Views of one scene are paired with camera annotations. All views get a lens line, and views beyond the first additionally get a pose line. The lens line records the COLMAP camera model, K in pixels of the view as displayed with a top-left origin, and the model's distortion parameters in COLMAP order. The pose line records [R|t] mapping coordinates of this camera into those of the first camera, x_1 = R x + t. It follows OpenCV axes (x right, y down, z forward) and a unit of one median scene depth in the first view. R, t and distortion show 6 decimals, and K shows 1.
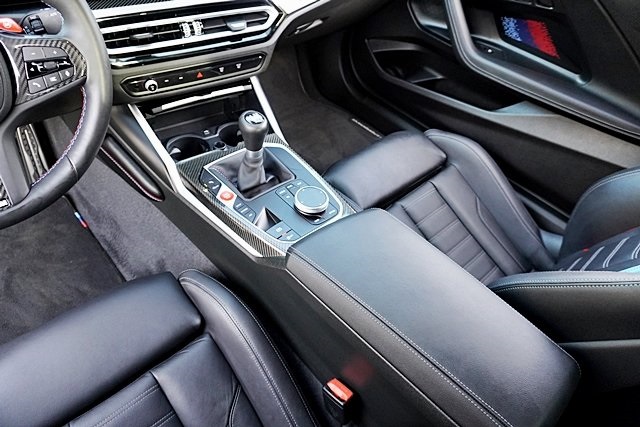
lens RADIAL K [[429.4, 0, 320.7], [0, 429.4, 215.3], [0, 0, 1]] dist [-0.041692, 0.028040]
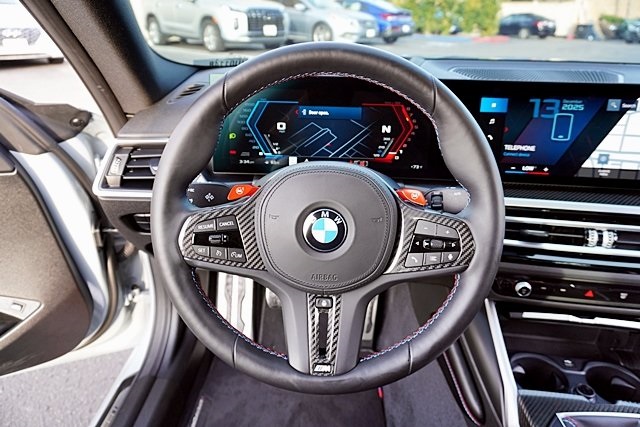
lens RADIAL K [[429.4, 0, 320.7], [0, 429.4, 215.3], [0, 0, 1]] dist [-0.041692, 0.028040]
pose [[0.714459, 0.198692, -0.670873, -0.142051], [-0.450228, 0.864506, -0.223439, -0.061849], [0.535578, 0.461683, 0.707110, 0.135906]]
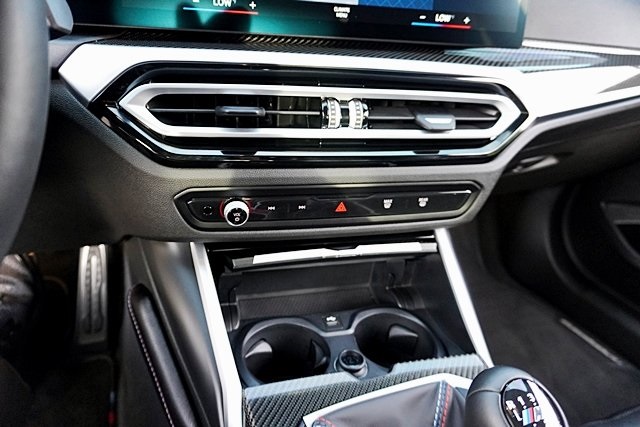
lens RADIAL K [[429.4, 0, 320.7], [0, 429.4, 215.3], [0, 0, 1]] dist [-0.041692, 0.028040]
pose [[0.942062, 0.118827, -0.313688, -0.149584], [-0.224176, 0.918675, -0.325239, -0.155180], [0.249530, 0.376717, 0.892087, 0.553252]]
